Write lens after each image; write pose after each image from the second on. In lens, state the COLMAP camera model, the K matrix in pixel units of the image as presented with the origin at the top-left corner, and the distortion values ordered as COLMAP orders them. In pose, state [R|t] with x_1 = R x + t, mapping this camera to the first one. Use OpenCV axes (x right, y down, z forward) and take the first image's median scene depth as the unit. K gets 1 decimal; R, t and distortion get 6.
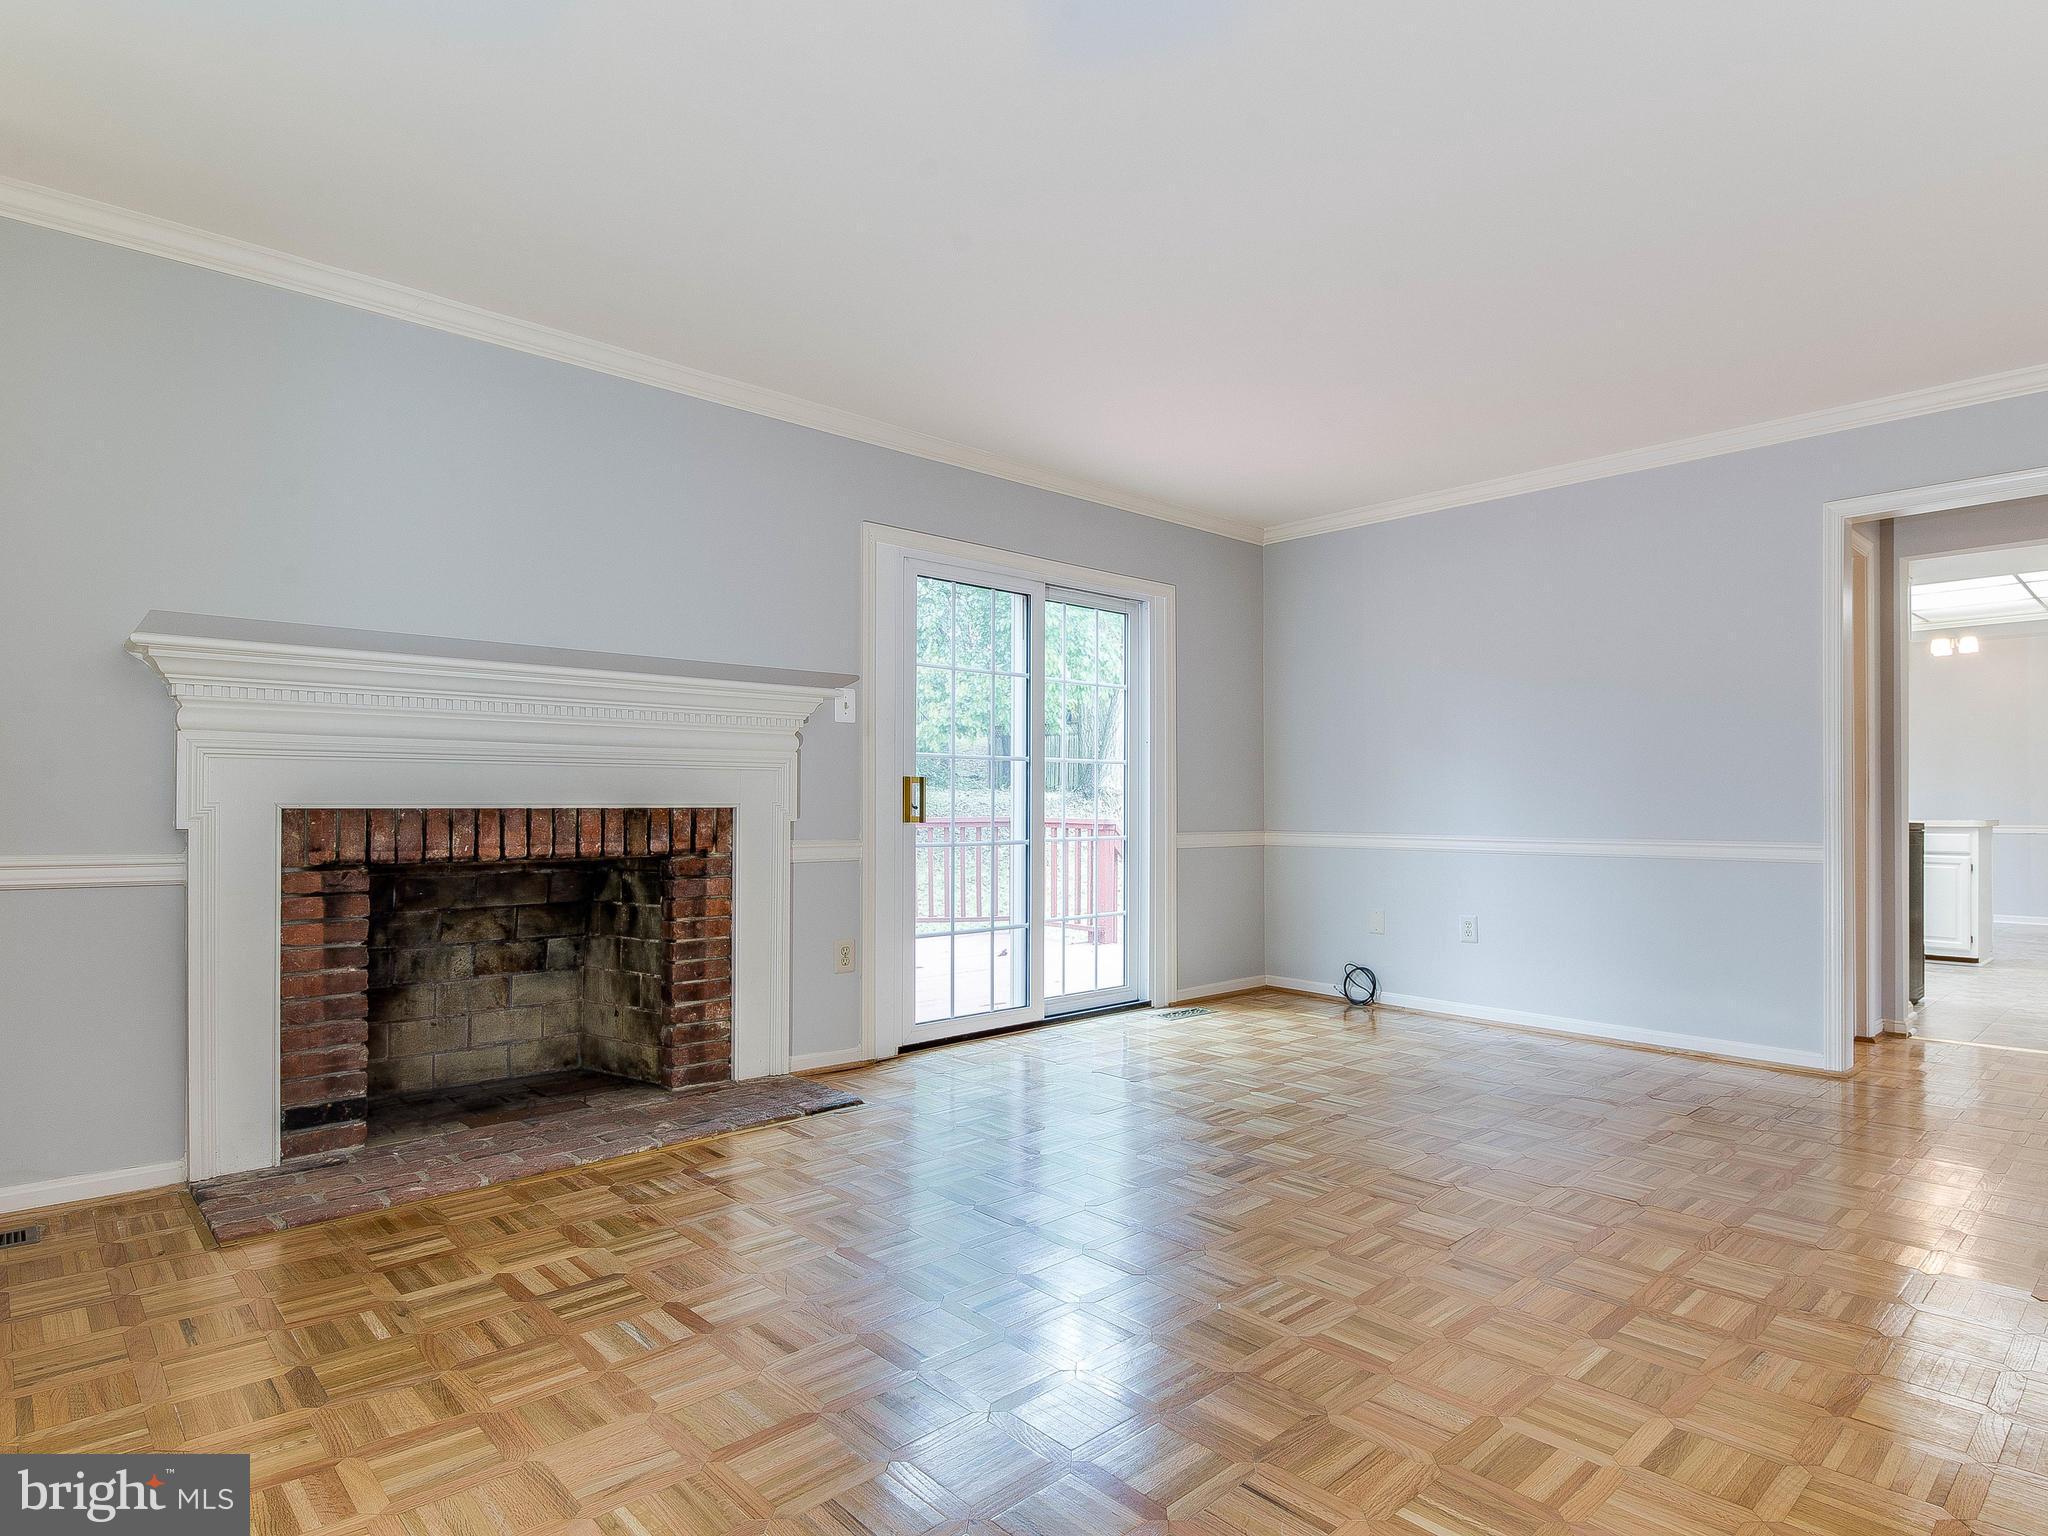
lens RADIAL K [[1120.6, 0, 1112.3], [0, 1120.6, 798.9], [0, 0, 1]] dist [0.006162, -0.000804]
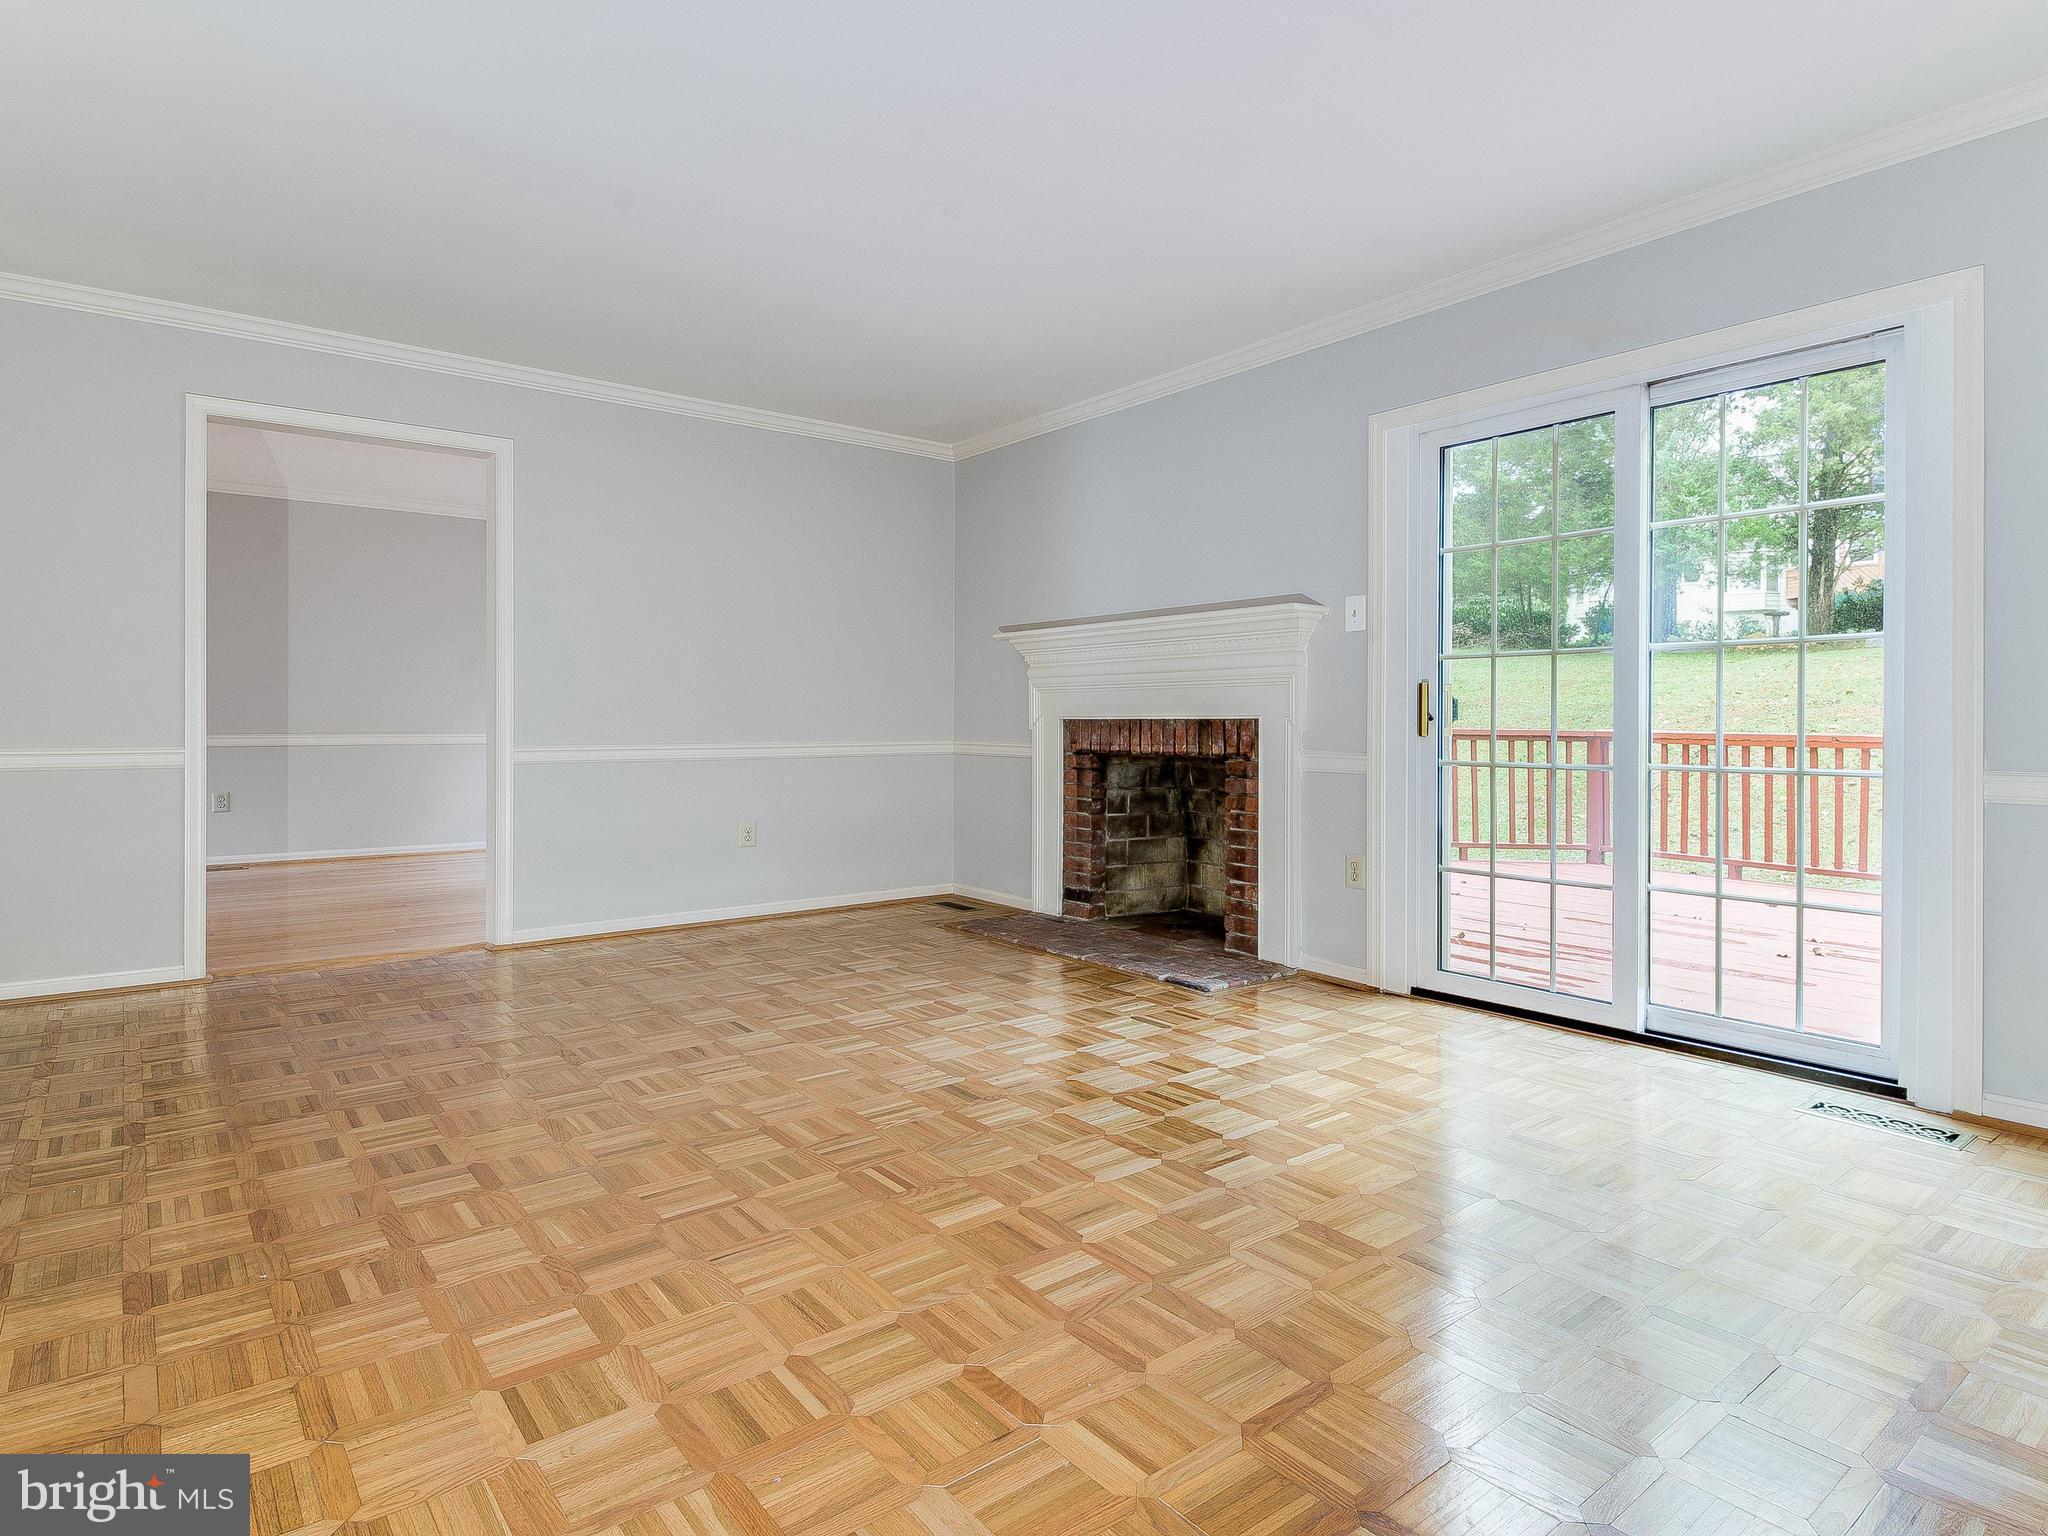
lens RADIAL K [[1151.4, 0, 1094.6], [0, 1151.4, 722.5], [0, 0, 1]] dist [0.007988, 0.000101]
pose [[-0.088483, 0.001765, -0.996076, 0.892618], [0.005004, 0.999987, 0.001328, 0.009762], [0.996065, -0.004867, -0.088491, 0.991861]]
